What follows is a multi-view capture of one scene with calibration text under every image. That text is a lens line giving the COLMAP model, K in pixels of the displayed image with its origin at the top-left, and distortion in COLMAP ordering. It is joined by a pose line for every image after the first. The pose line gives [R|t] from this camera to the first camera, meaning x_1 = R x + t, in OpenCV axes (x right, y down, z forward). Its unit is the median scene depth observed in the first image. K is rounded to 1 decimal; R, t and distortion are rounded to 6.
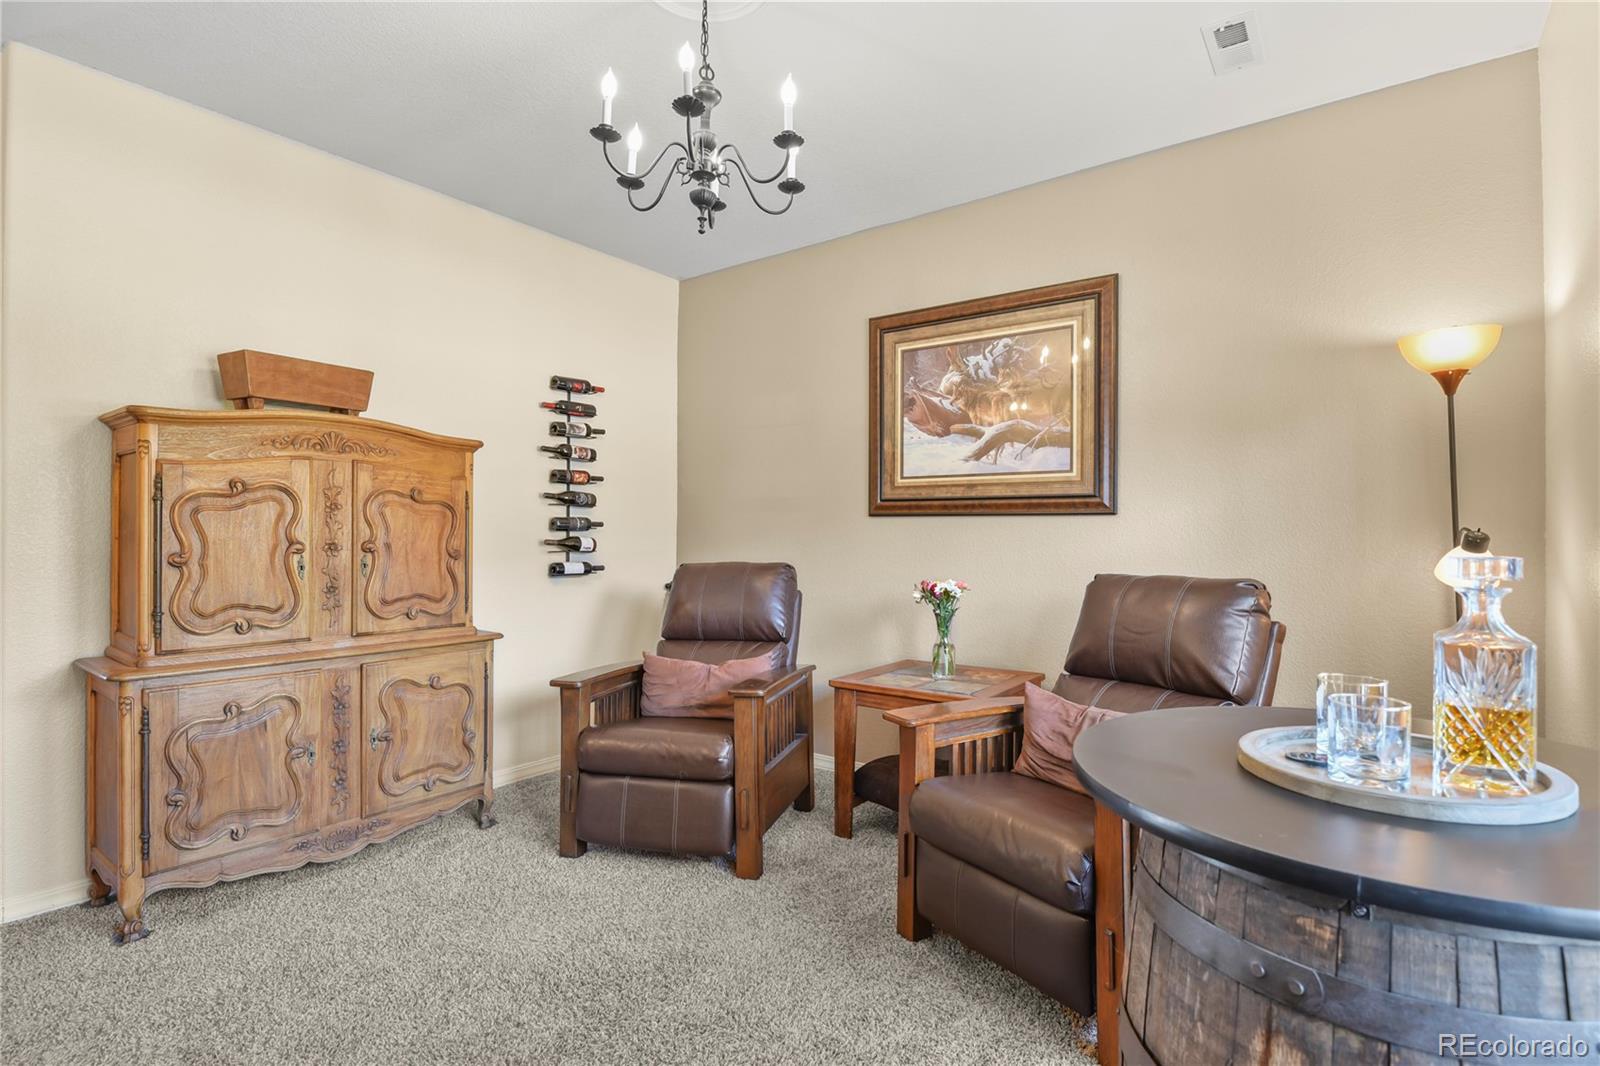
lens RADIAL K [[775.7, 0, 808.2], [0, 775.7, 533.3], [0, 0, 1]] dist [-0.006237, -0.008813]
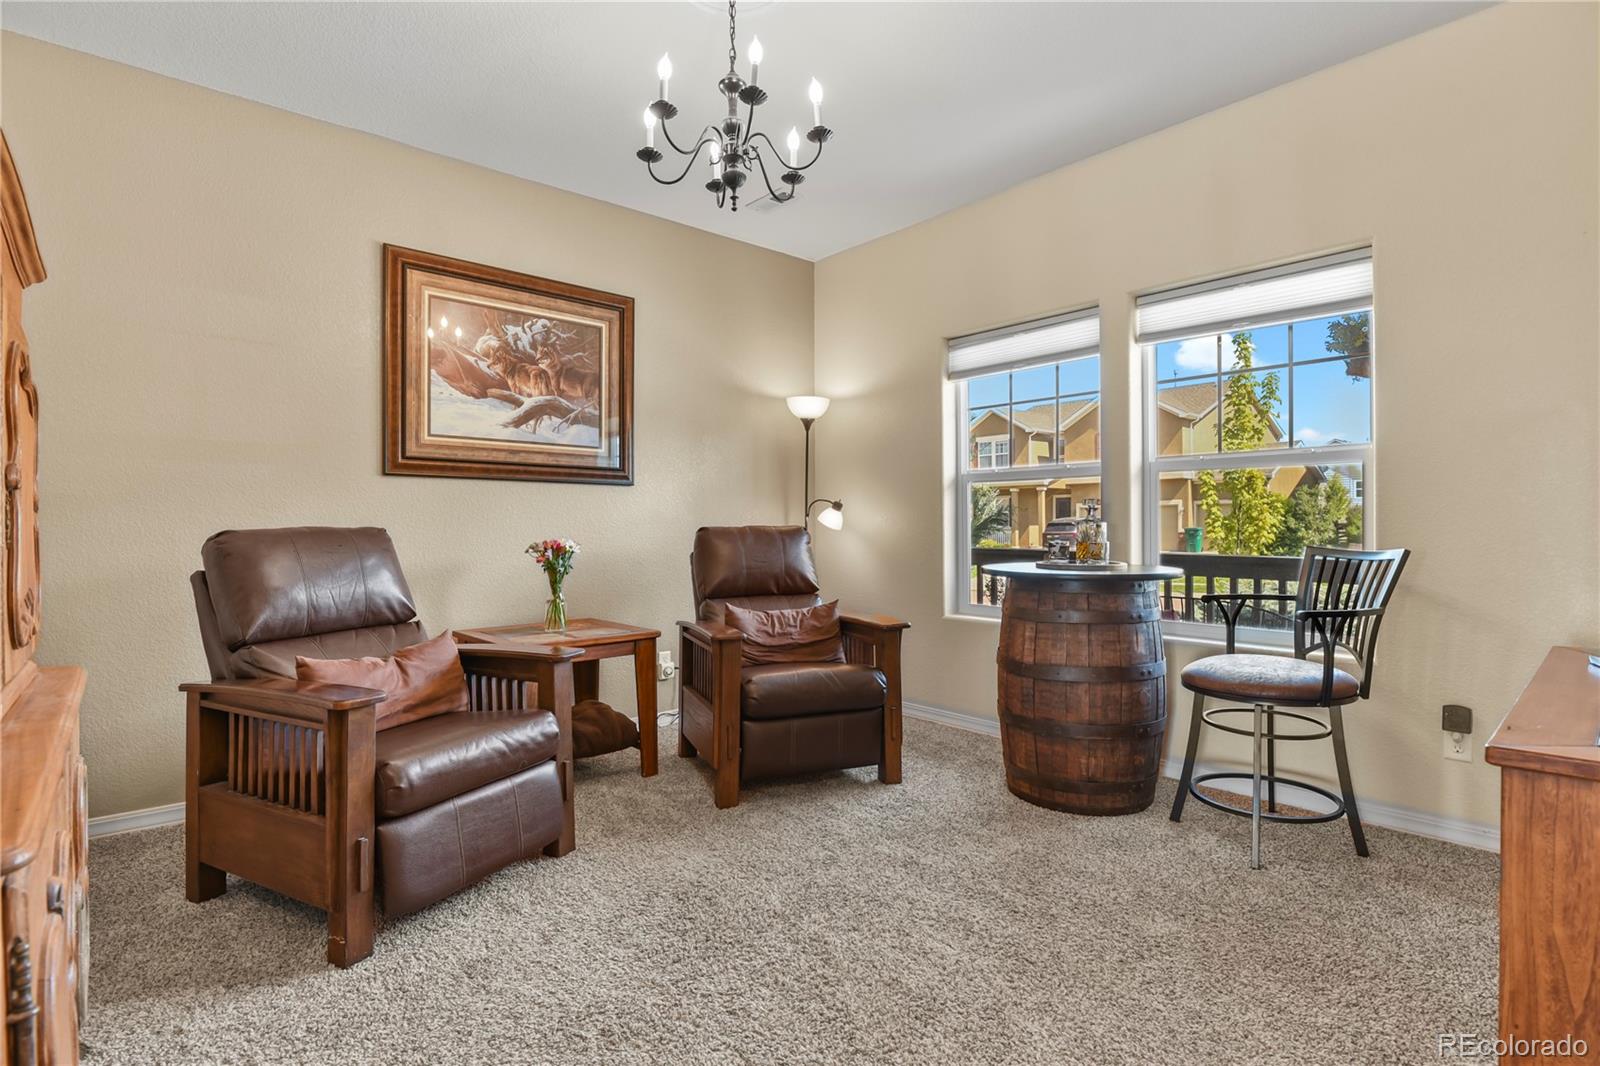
lens RADIAL K [[775.7, 0, 808.2], [0, 775.7, 533.3], [0, 0, 1]] dist [-0.006237, -0.008813]
pose [[0.206782, -0.013894, 0.978288, -0.751651], [0.001251, 0.999902, 0.013936, 0.035332], [-0.978386, -0.001658, 0.206779, 0.417726]]
